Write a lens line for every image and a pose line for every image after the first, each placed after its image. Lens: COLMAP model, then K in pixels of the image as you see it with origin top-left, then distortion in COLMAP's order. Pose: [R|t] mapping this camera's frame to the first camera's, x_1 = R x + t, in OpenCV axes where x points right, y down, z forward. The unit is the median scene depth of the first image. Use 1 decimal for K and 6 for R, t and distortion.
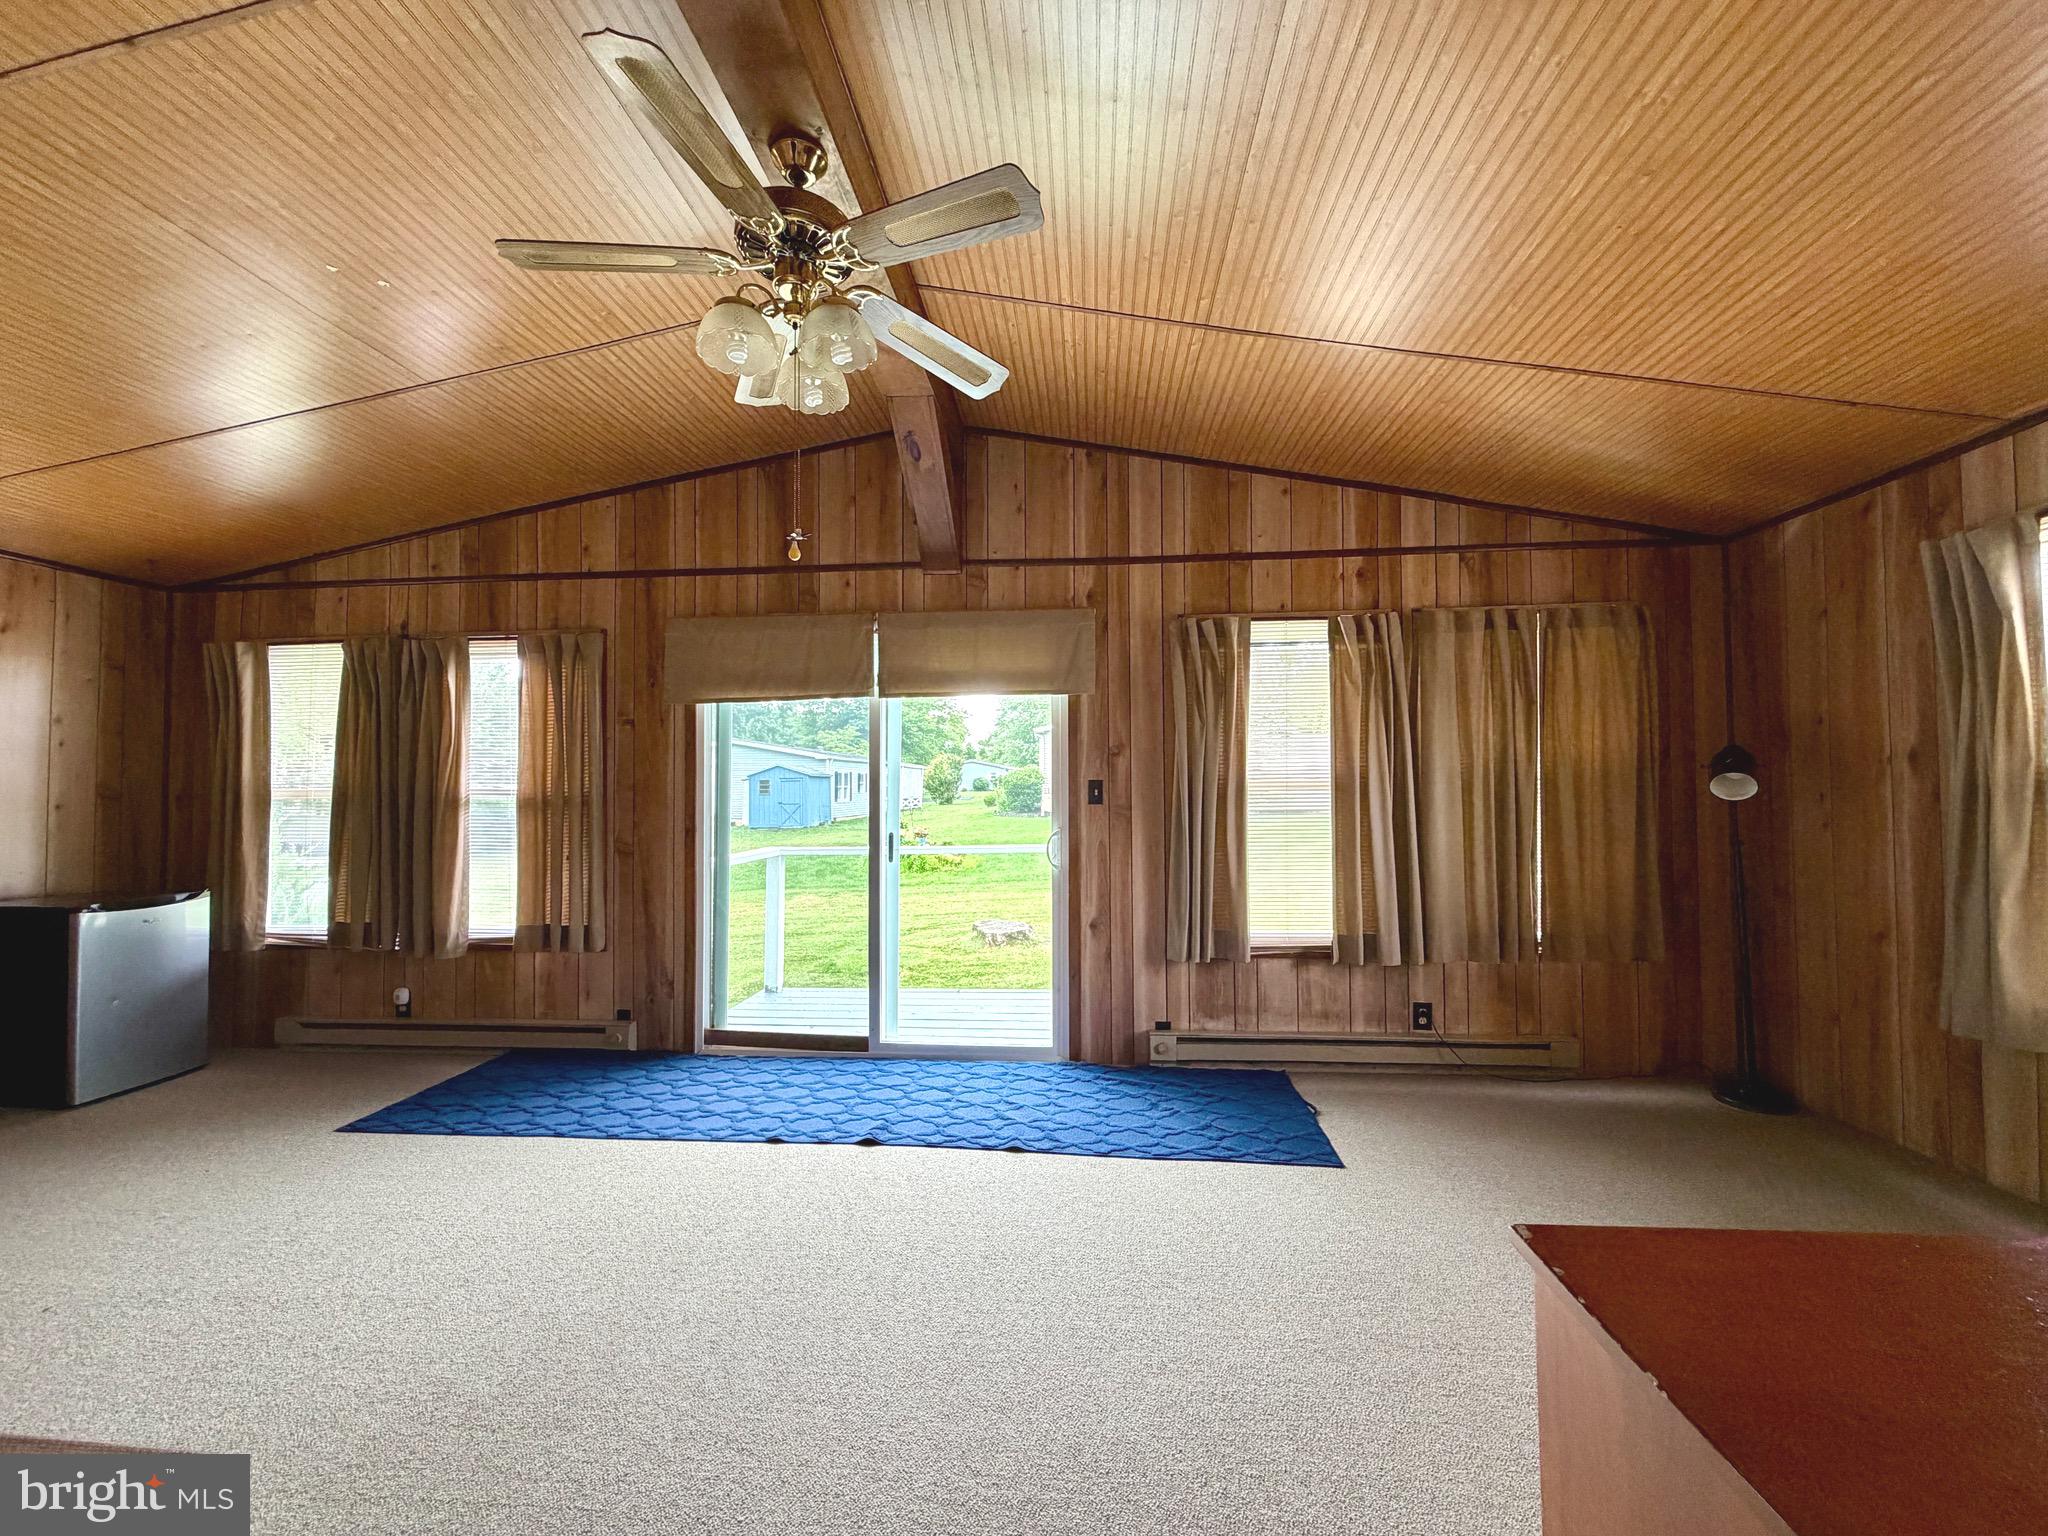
lens RADIAL K [[817.2, 0, 1020.7], [0, 817.2, 766.2], [0, 0, 1]] dist [0.002806, 0.000071]
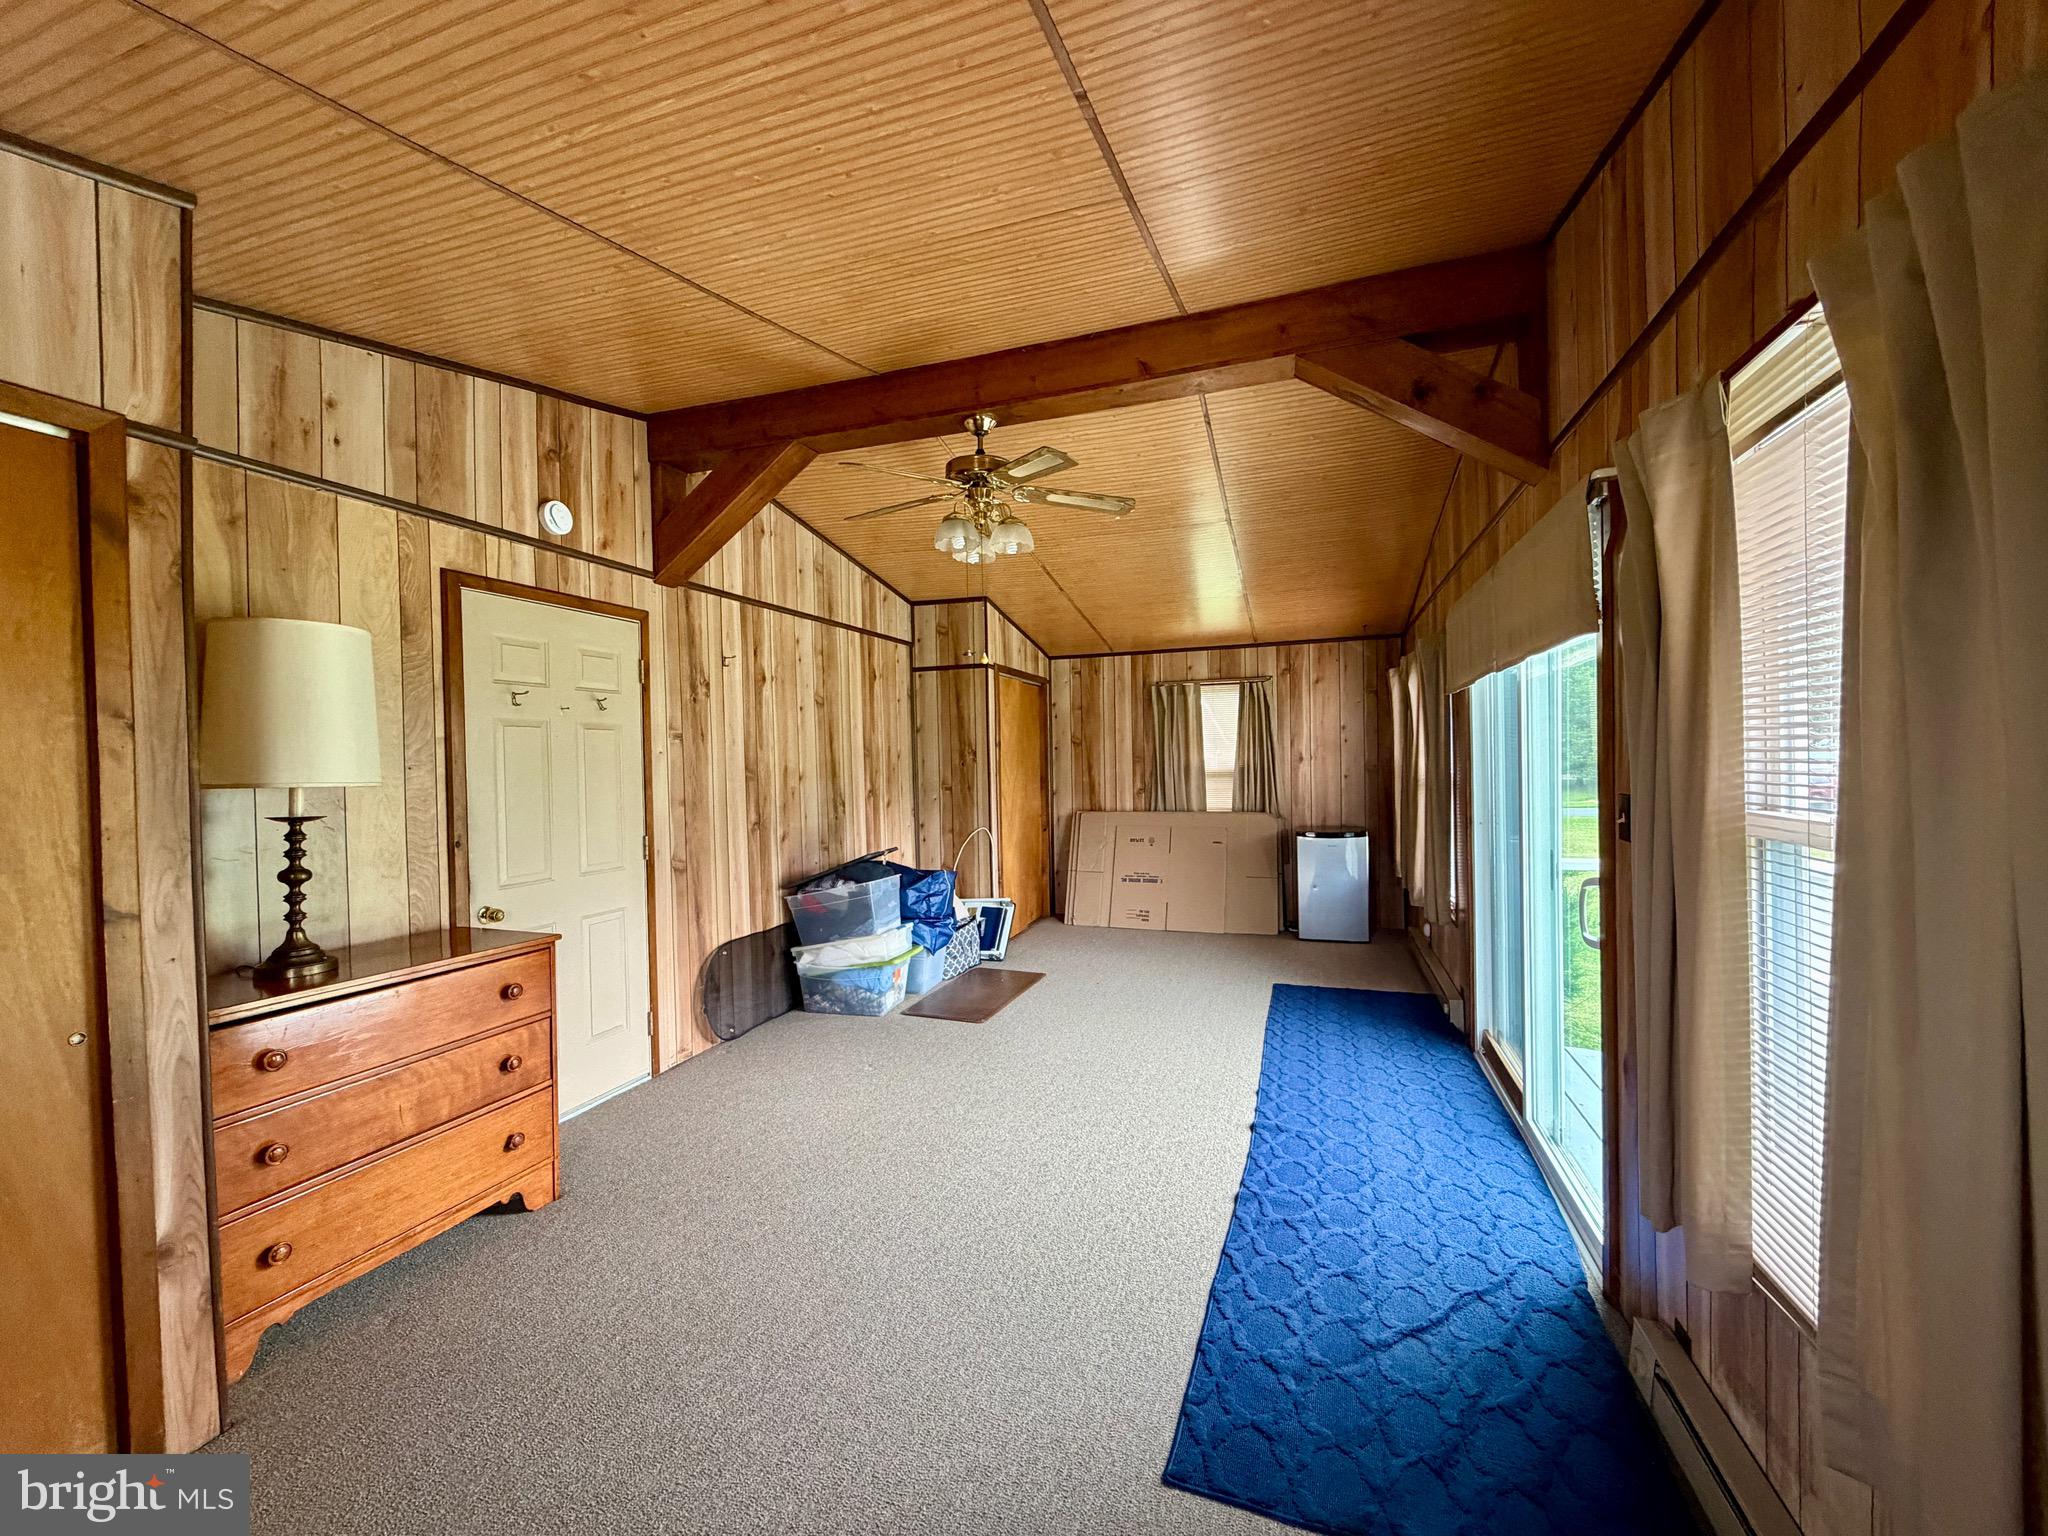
lens RADIAL K [[817.2, 0, 1020.7], [0, 817.2, 766.2], [0, 0, 1]] dist [0.002806, 0.000071]
pose [[-0.246613, 0.021461, -0.968876, 0.789530], [0.050256, 0.998693, 0.009329, -0.027302], [0.967810, -0.046391, -0.247369, 0.859919]]
